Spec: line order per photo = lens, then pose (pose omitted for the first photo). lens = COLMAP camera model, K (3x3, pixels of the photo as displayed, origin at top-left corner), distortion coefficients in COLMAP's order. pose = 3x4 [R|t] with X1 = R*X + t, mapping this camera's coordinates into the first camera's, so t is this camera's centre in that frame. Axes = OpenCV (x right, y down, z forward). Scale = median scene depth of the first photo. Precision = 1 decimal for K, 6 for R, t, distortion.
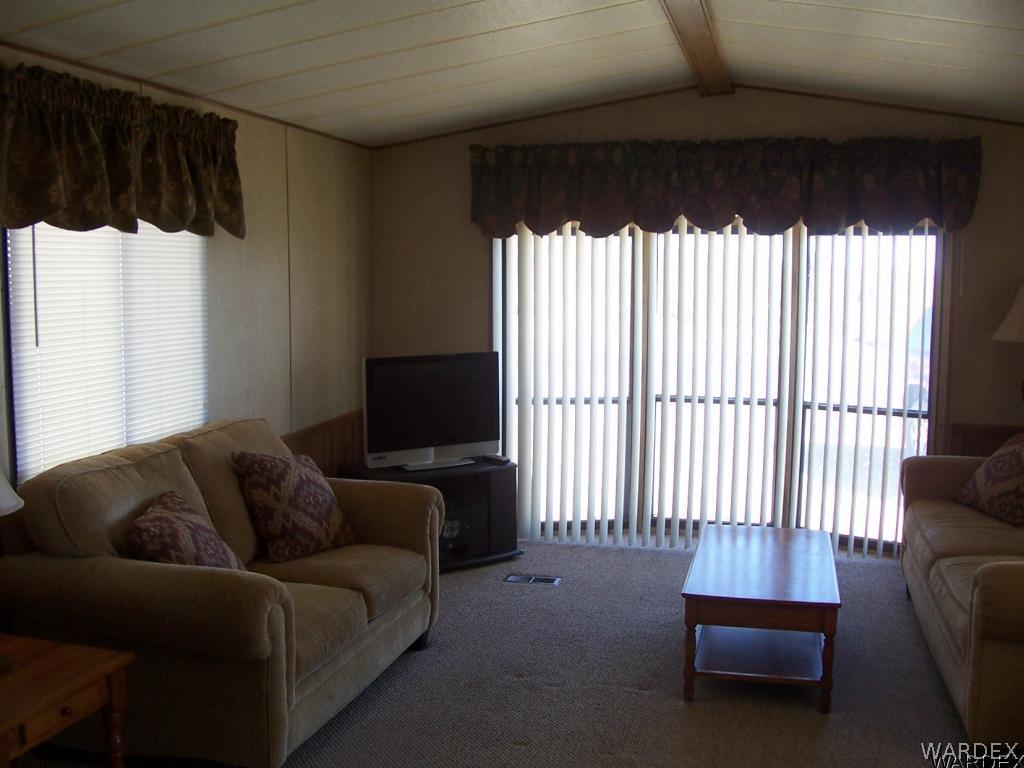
lens RADIAL K [[1072.8, 0, 512.9], [0, 1072.8, 389.4], [0, 0, 1]] dist [-0.121381, 0.000000]
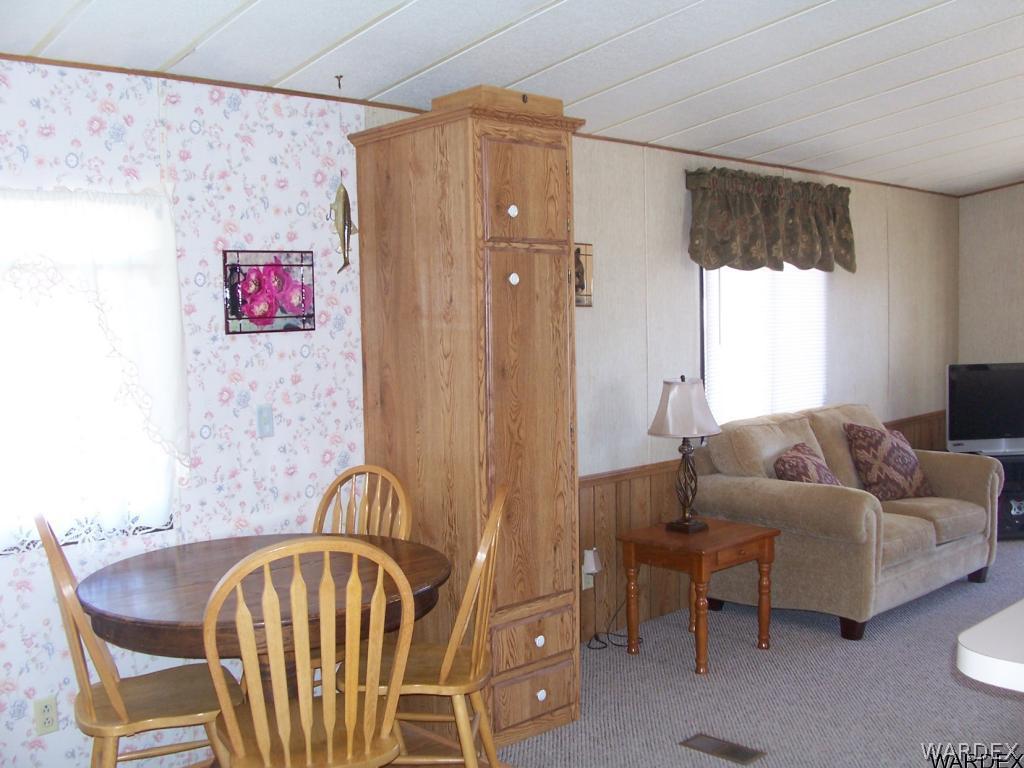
lens RADIAL K [[1072.8, 0, 504.4], [0, 1072.8, 385.9], [0, 0, 1]] dist [-0.121381, 0.000000]
pose [[0.847424, 0.016790, -0.530651, 0.105763], [-0.034199, 0.999150, -0.023000, 0.059836], [0.529814, 0.037638, 0.847278, -0.458009]]
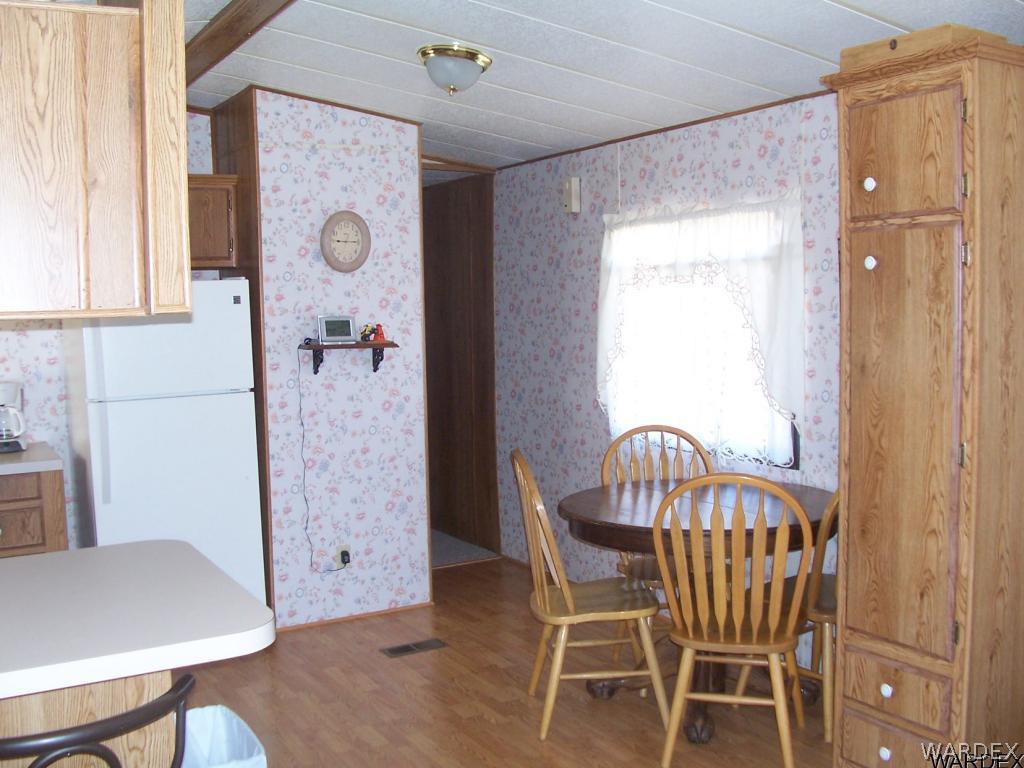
lens RADIAL K [[1072.8, 0, 511.1], [0, 1072.8, 385.2], [0, 0, 1]] dist [-0.121381, 0.000000]
pose [[-0.710029, 0.075301, -0.700135, 0.510996], [-0.044992, 0.987383, 0.151822, -0.140746], [0.702734, 0.139298, -0.697683, 1.314993]]
